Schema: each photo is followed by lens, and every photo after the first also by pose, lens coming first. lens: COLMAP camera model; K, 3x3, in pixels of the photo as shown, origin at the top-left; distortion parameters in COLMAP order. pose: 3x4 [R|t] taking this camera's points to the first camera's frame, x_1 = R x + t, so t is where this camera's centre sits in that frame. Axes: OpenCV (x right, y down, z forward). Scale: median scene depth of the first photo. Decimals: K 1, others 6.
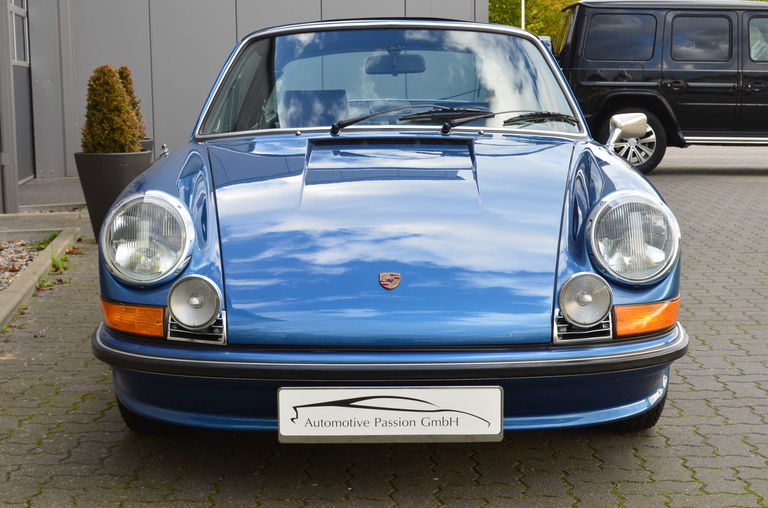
lens RADIAL K [[1407.1, 0, 384.0], [0, 1407.1, 254.0], [0, 0, 1]] dist [0.020190, 0.079952]
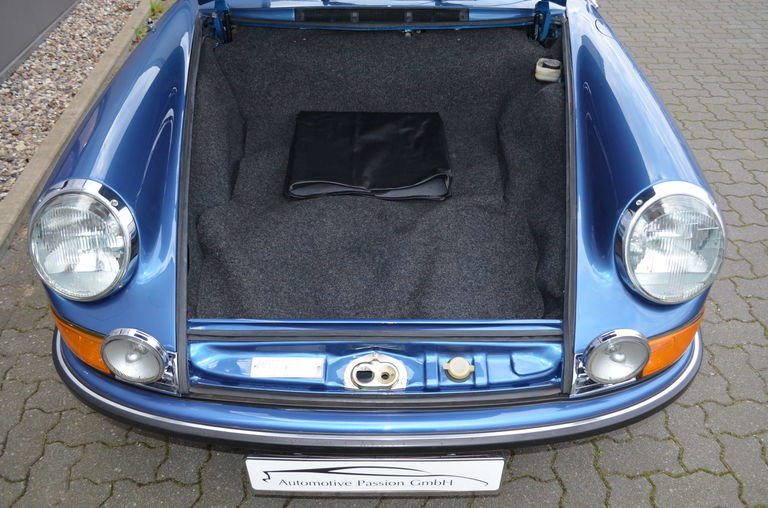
lens RADIAL K [[630.4, 0, 384.0], [0, 630.4, 254.0], [0, 0, 1]] dist [-0.062114, -0.001333]
pose [[0.999997, 0.002477, 0.000297, 0.008897], [-0.002300, 0.869432, 0.494046, -0.184069], [0.000966, -0.494046, 0.869435, 0.675152]]
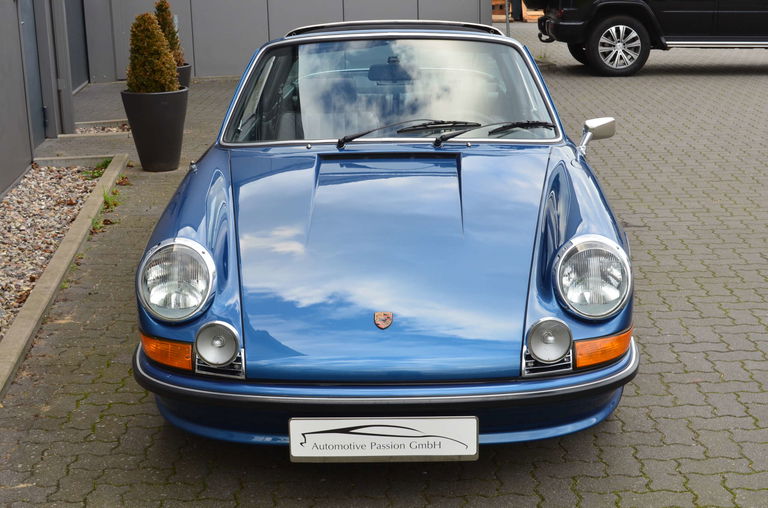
lens RADIAL K [[1247.6, 0, 384.0], [0, 1247.6, 254.0], [0, 0, 1]] dist [0.001440, 0.057422]
pose [[0.999826, -0.005356, -0.017859, 0.022718], [0.007583, 0.991862, 0.127094, -0.162044], [0.017033, -0.127207, 0.991730, -0.024016]]
